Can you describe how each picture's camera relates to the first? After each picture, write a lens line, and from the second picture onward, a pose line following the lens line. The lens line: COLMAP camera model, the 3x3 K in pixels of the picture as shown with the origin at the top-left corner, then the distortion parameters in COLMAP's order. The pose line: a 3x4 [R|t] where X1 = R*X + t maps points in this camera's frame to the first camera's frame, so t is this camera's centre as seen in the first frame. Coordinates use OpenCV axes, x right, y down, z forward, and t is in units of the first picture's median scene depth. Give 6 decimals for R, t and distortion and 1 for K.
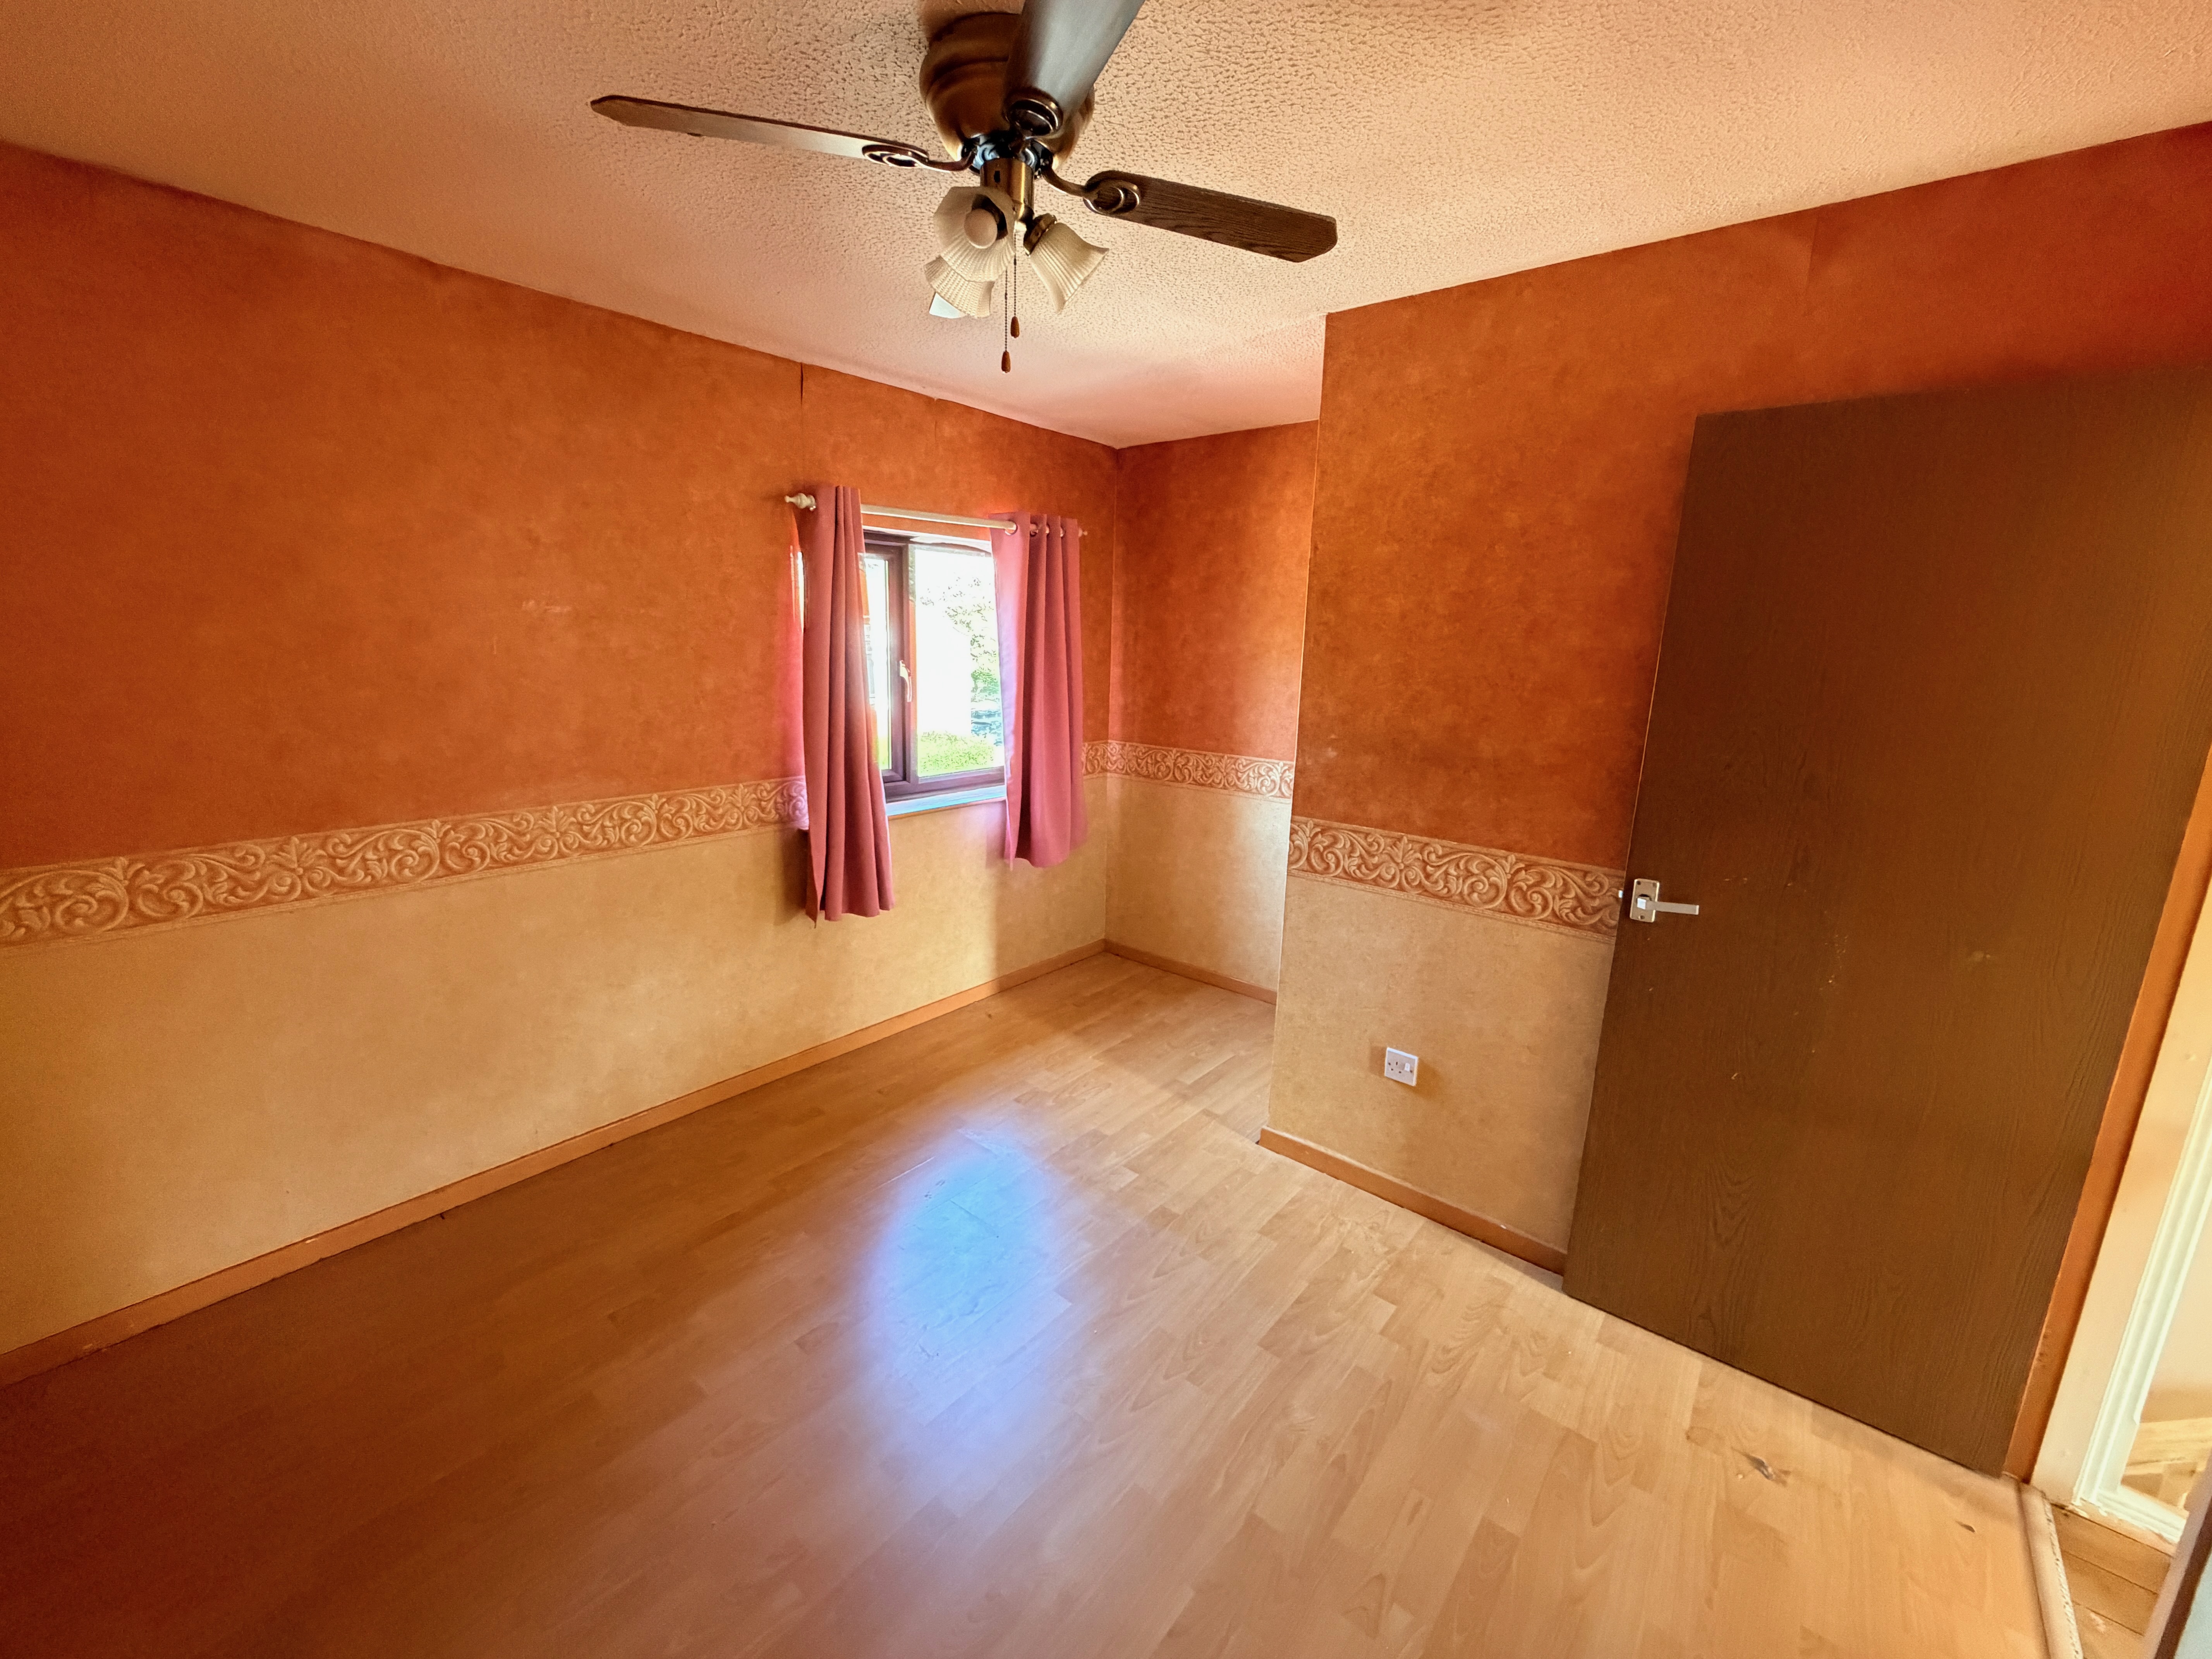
lens RADIAL K [[883.2, 0, 1097.8], [0, 883.2, 830.3], [0, 0, 1]] dist [-0.001860, 0.000218]
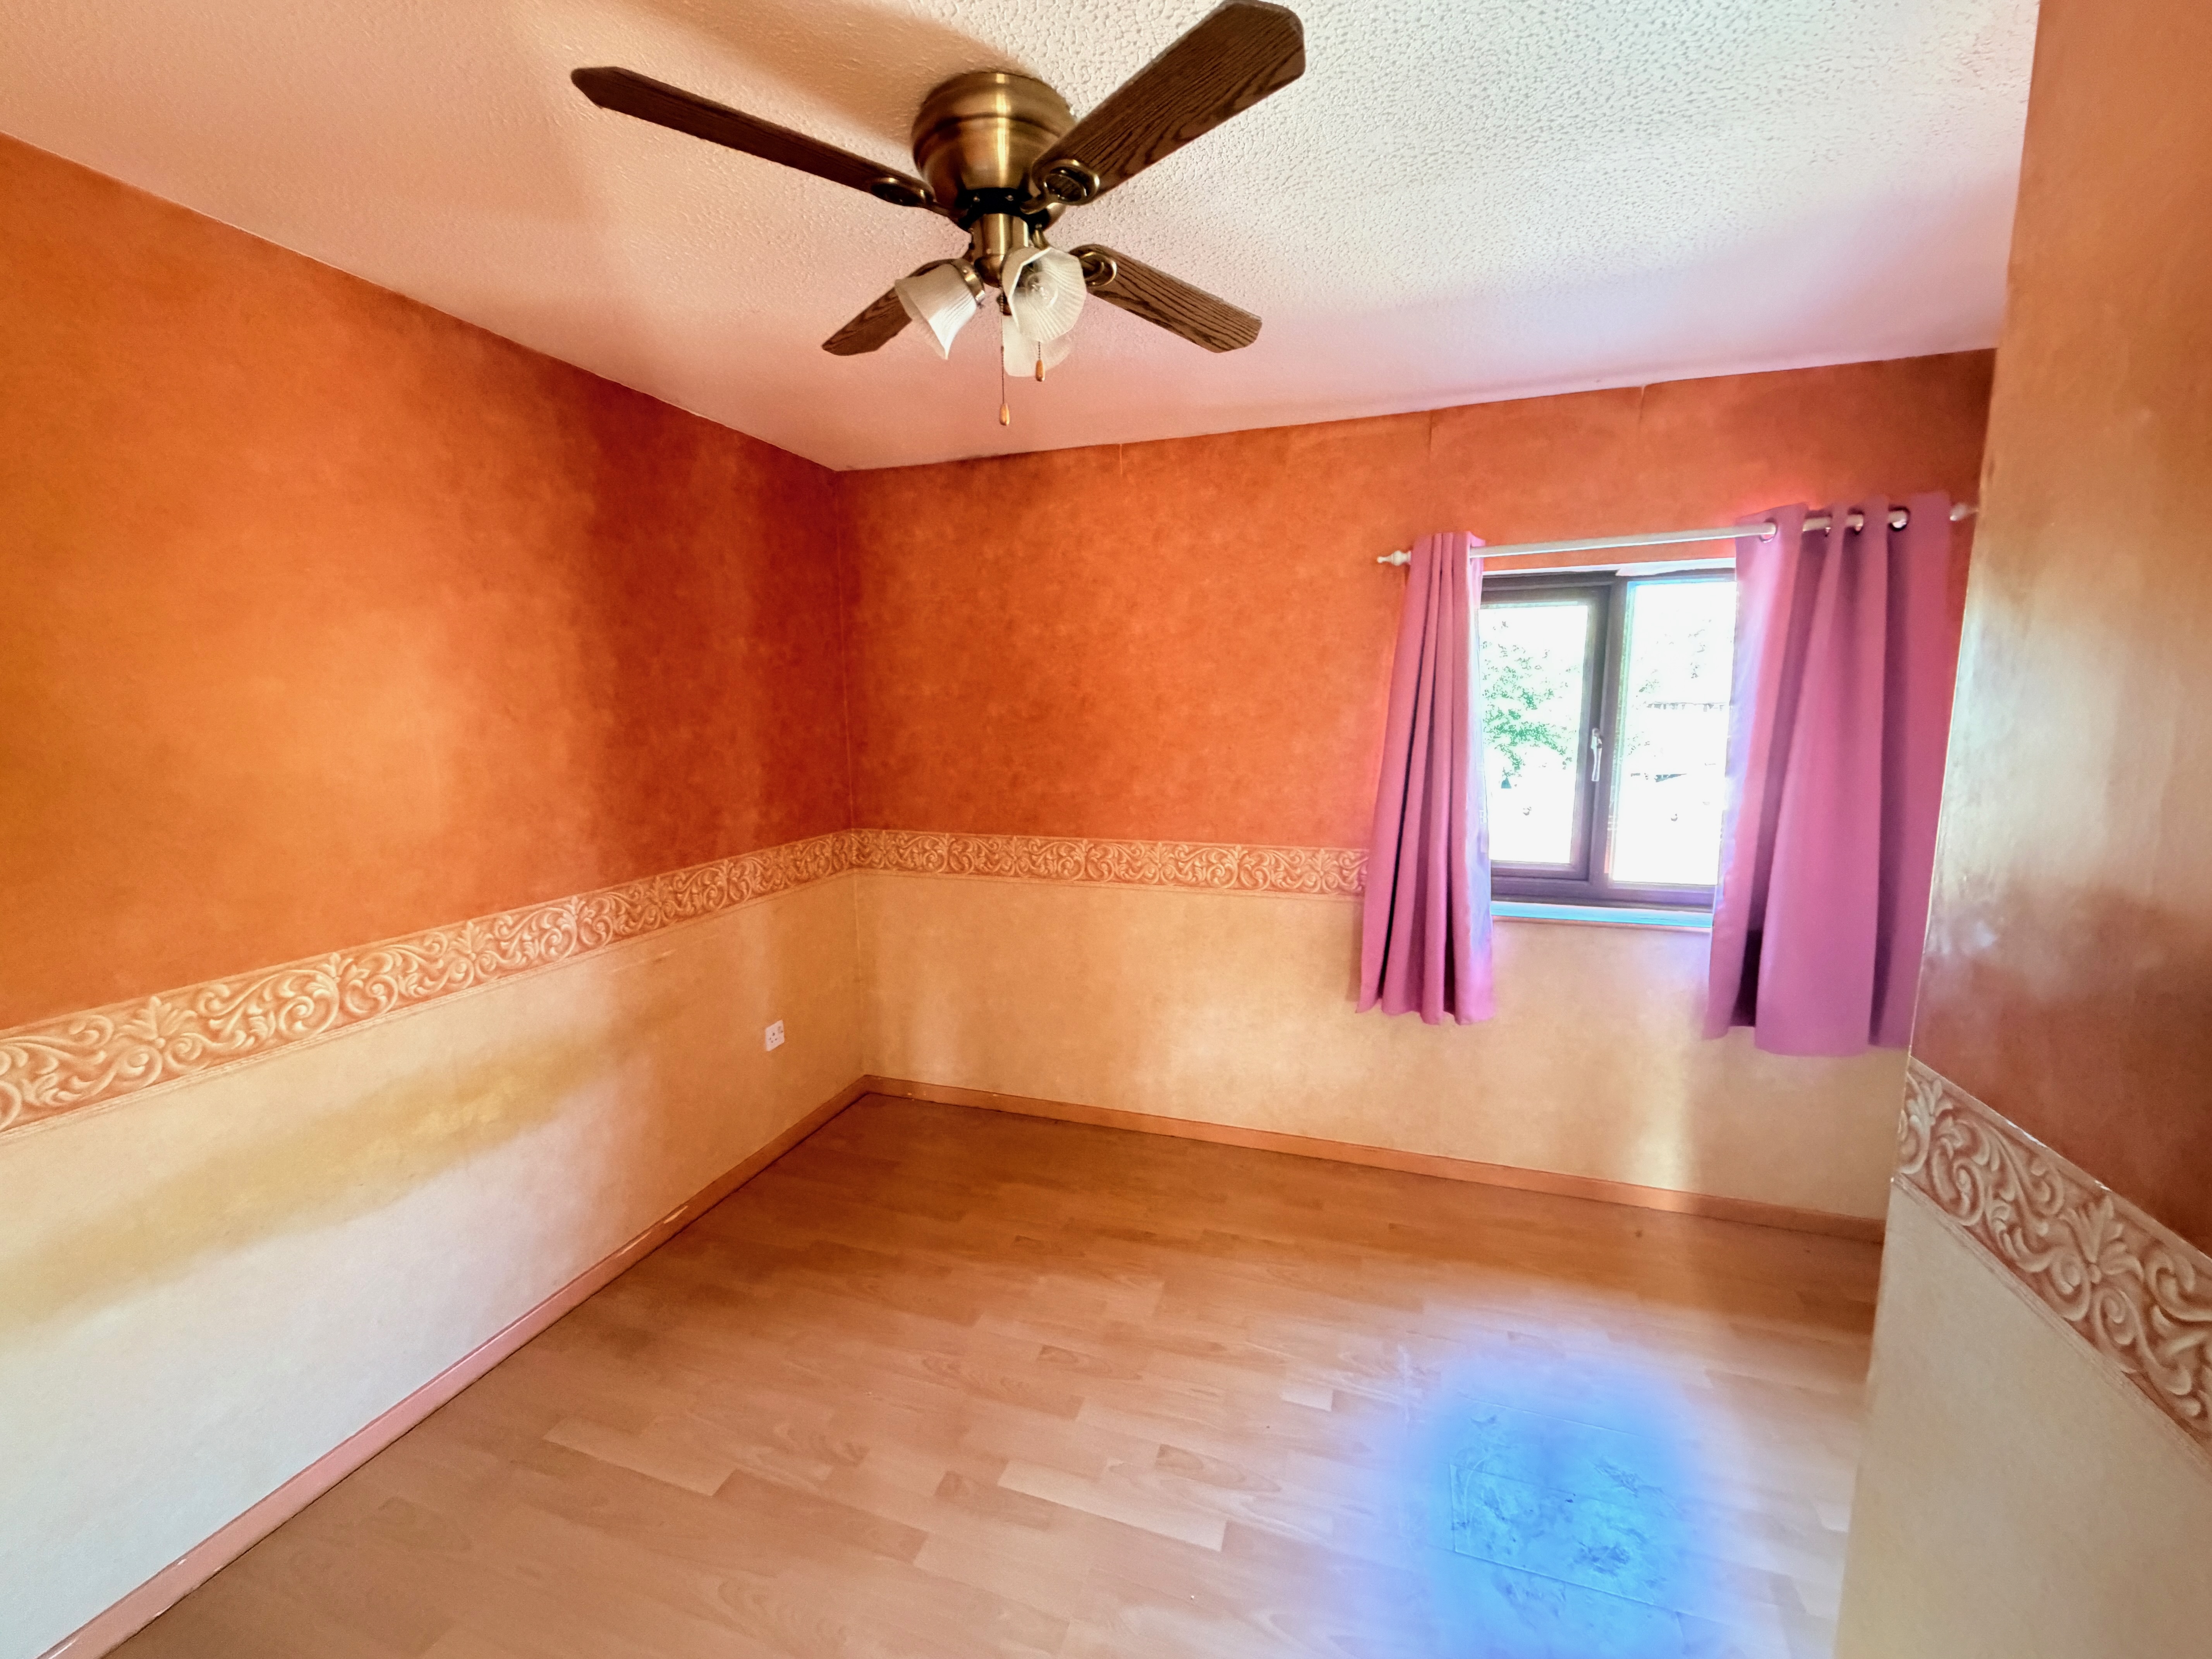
lens RADIAL K [[883.2, 0, 1097.8], [0, 883.2, 830.3], [0, 0, 1]] dist [-0.001860, 0.000218]
pose [[0.367051, 0.105312, -0.924220, 0.442576], [-0.182637, 0.982390, 0.039407, -0.068226], [0.912095, 0.154332, 0.379822, 0.397945]]
